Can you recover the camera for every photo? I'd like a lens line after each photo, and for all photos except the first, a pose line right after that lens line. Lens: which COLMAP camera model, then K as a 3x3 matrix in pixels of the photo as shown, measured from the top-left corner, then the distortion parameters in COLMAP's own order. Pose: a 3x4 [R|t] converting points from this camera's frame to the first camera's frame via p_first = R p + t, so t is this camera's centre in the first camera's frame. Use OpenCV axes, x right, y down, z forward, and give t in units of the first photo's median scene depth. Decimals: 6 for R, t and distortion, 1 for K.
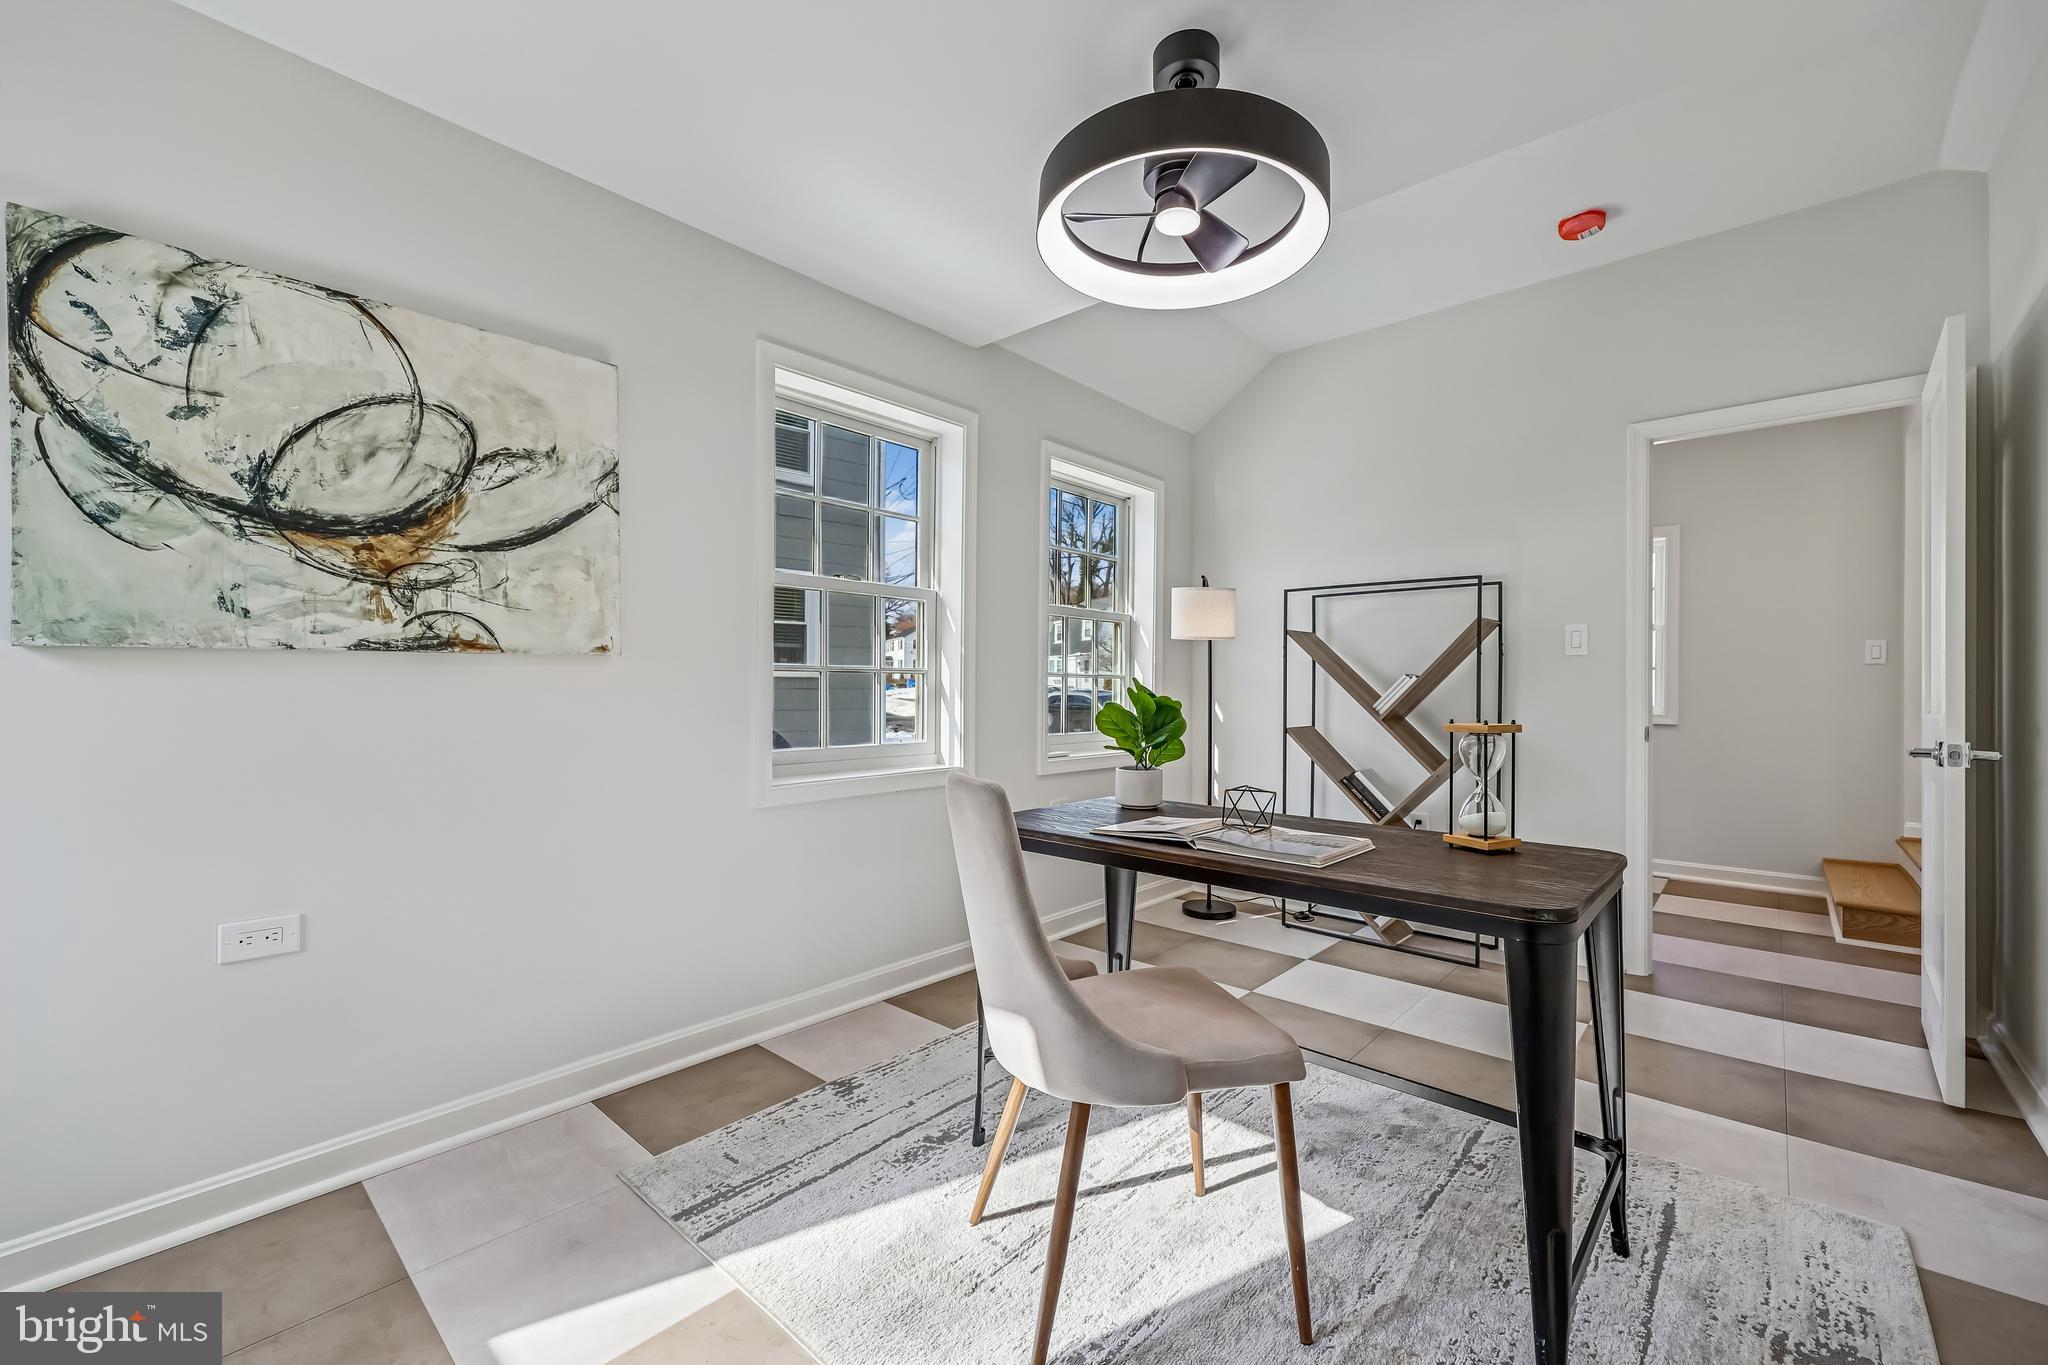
lens RADIAL K [[845.7, 0, 1032.8], [0, 845.7, 694.6], [0, 0, 1]] dist [0.001443, 0.000206]
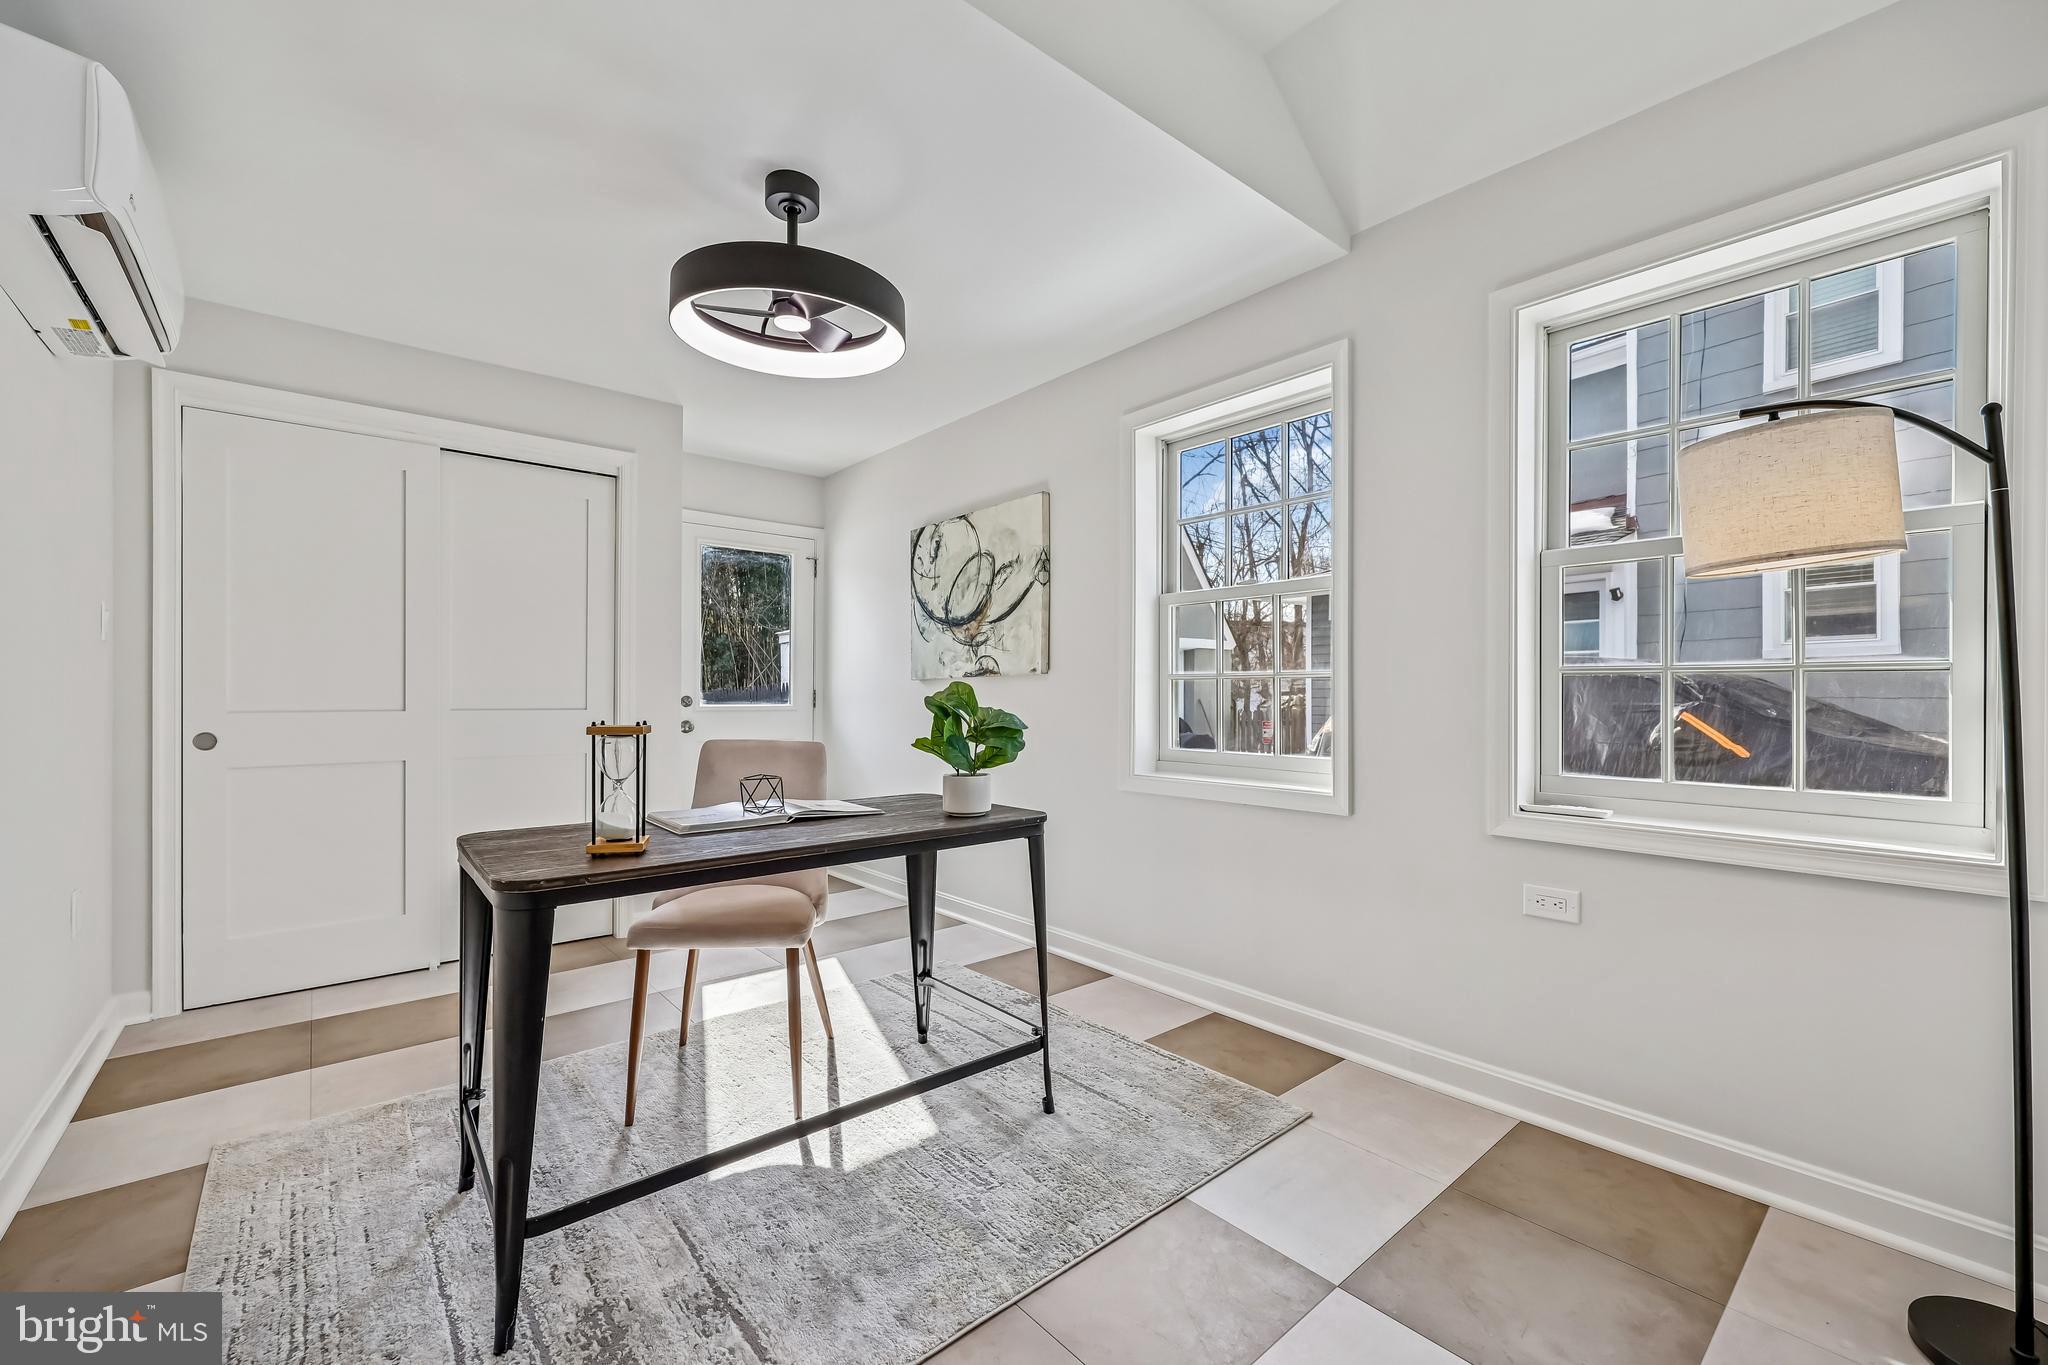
lens RADIAL K [[845.7, 0, 1032.8], [0, 845.7, 694.6], [0, 0, 1]] dist [0.001443, 0.000206]
pose [[-0.143564, -0.003669, -0.989634, 1.269460], [-0.008208, 0.999963, -0.002516, -0.003700], [0.989607, 0.007762, -0.143588, 1.424454]]
